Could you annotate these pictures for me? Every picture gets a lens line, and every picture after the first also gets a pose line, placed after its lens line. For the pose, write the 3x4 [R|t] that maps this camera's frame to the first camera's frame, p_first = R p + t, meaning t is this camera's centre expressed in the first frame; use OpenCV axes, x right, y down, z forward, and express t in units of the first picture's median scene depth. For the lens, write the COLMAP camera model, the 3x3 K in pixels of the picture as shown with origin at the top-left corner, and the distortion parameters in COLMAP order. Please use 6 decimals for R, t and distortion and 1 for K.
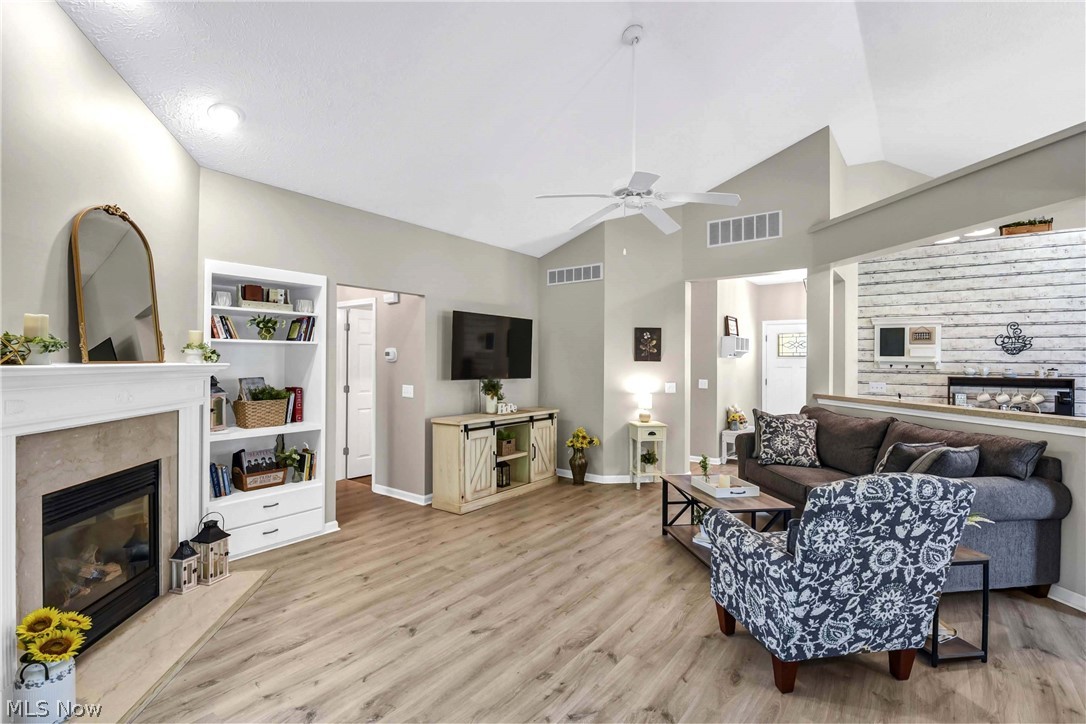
lens RADIAL K [[507.3, 0, 538.2], [0, 507.3, 354.6], [0, 0, 1]] dist [-0.006612, -0.005248]
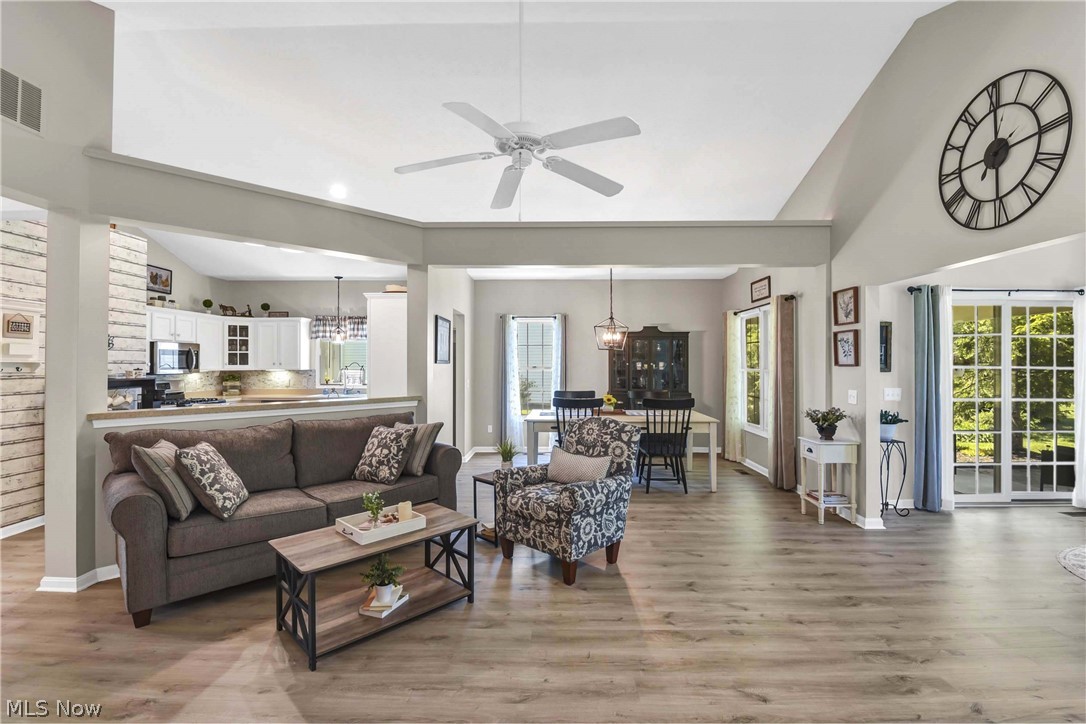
lens RADIAL K [[488.4, 0, 553.8], [0, 488.4, 360.6], [0, 0, 1]] dist [-0.024640, -0.001212]
pose [[-0.605913, -0.001341, 0.795530, -0.281724], [-0.009086, 0.999945, -0.005234, 0.009313], [-0.795479, -0.010400, -0.605892, 0.919782]]
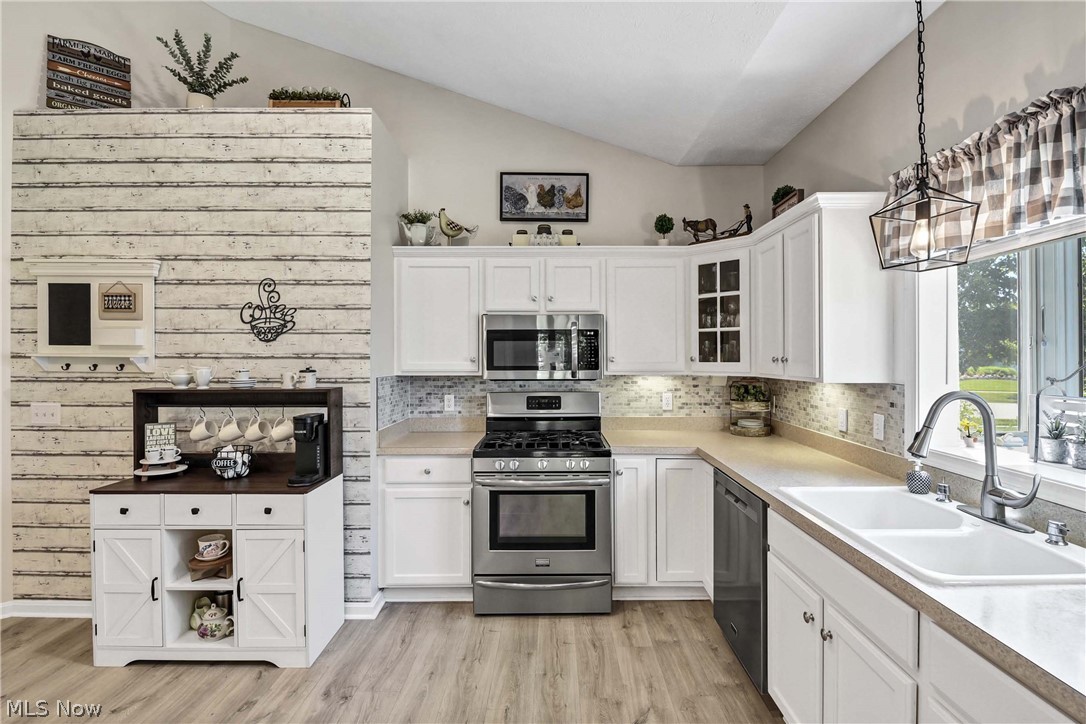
lens RADIAL K [[507.3, 0, 558.1], [0, 507.3, 354.6], [0, 0, 1]] dist [-0.006612, -0.005248]
pose [[0.791558, -0.005627, 0.611068, 0.921192], [-0.000383, 0.999953, 0.009704, 0.008448], [-0.611094, -0.007915, 0.791519, 0.436737]]
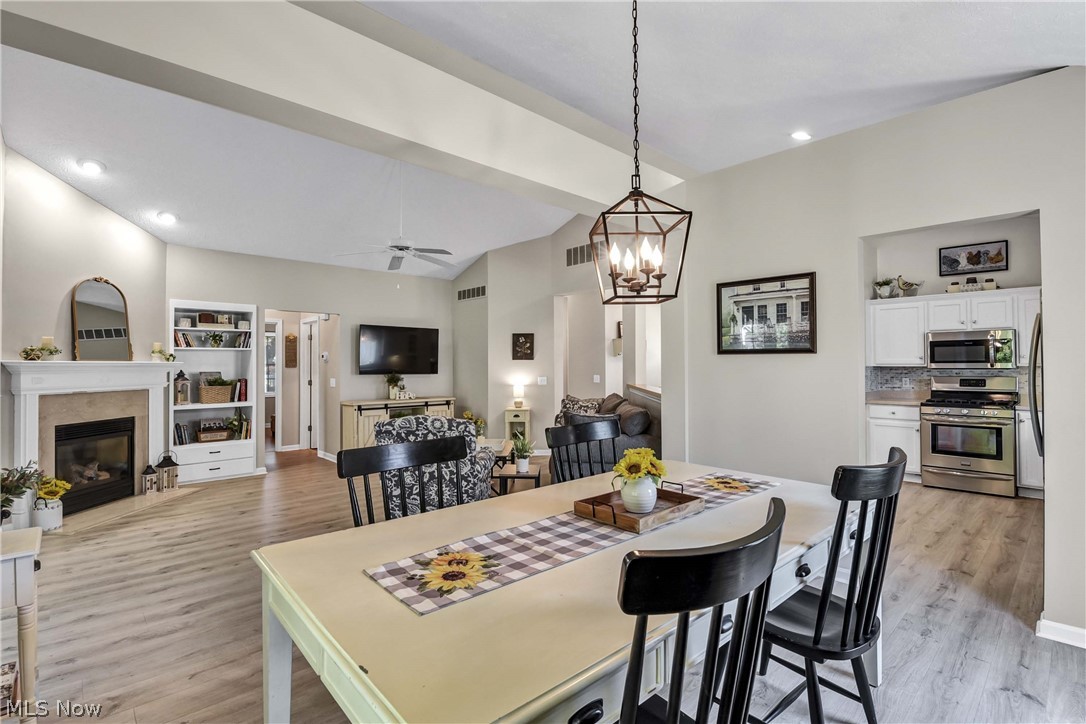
lens RADIAL K [[507.3, 0, 537.5], [0, 507.3, 356.6], [0, 0, 1]] dist [-0.006612, -0.005248]
pose [[0.983981, -0.012521, -0.177834, 0.567387], [0.011469, 0.999910, -0.006947, 0.016622], [0.177905, 0.004796, 0.984036, -0.285664]]
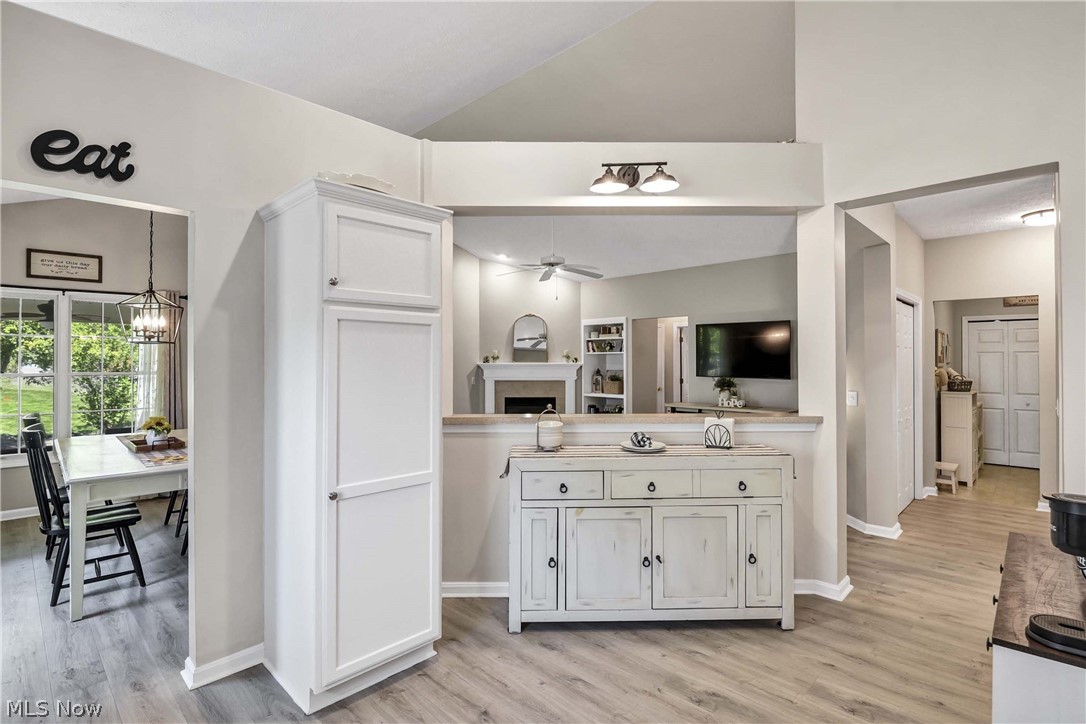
lens RADIAL K [[507.3, 0, 536.6], [0, 507.3, 371.5], [0, 0, 1]] dist [-0.006612, -0.005248]
pose [[-0.117119, 0.019470, -0.992927, 1.247247], [0.011046, 0.999771, 0.018302, 0.007533], [0.993056, -0.008824, -0.117308, 0.744310]]
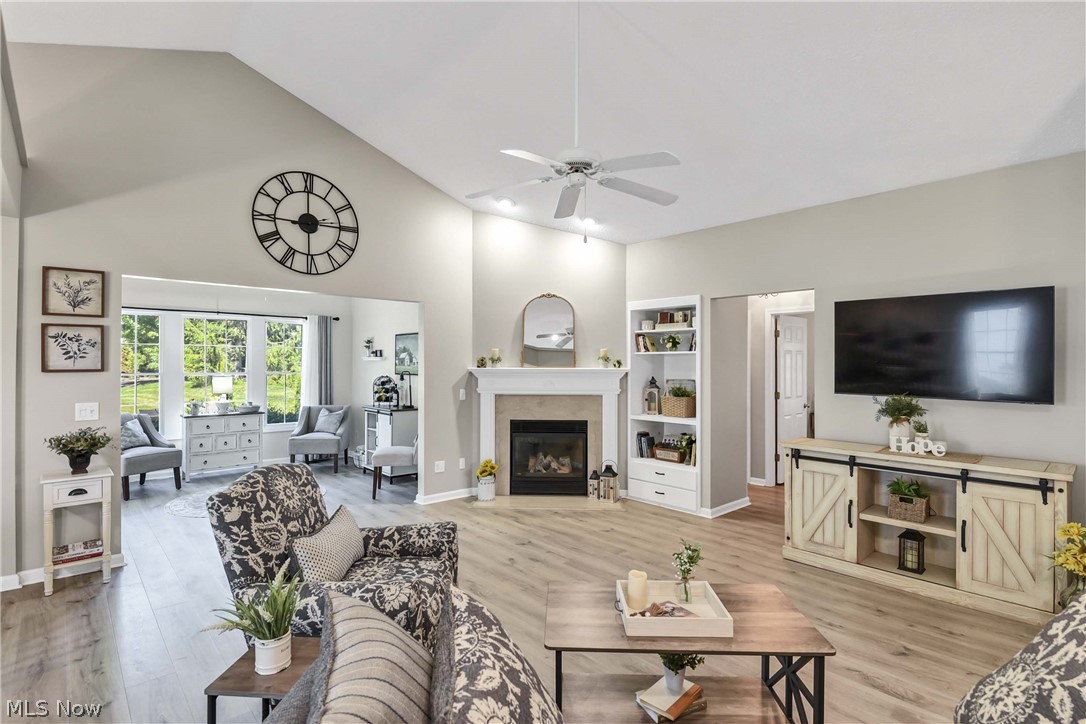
lens RADIAL K [[522.9, 0, 548.8], [0, 522.9, 357.9], [0, 0, 1]] dist [-0.004360, -0.005755]
pose [[-0.170463, -0.014687, -0.985255, 0.689463], [0.006868, 0.999847, -0.016093, 0.006106], [0.985340, -0.009510, -0.170336, 0.719544]]
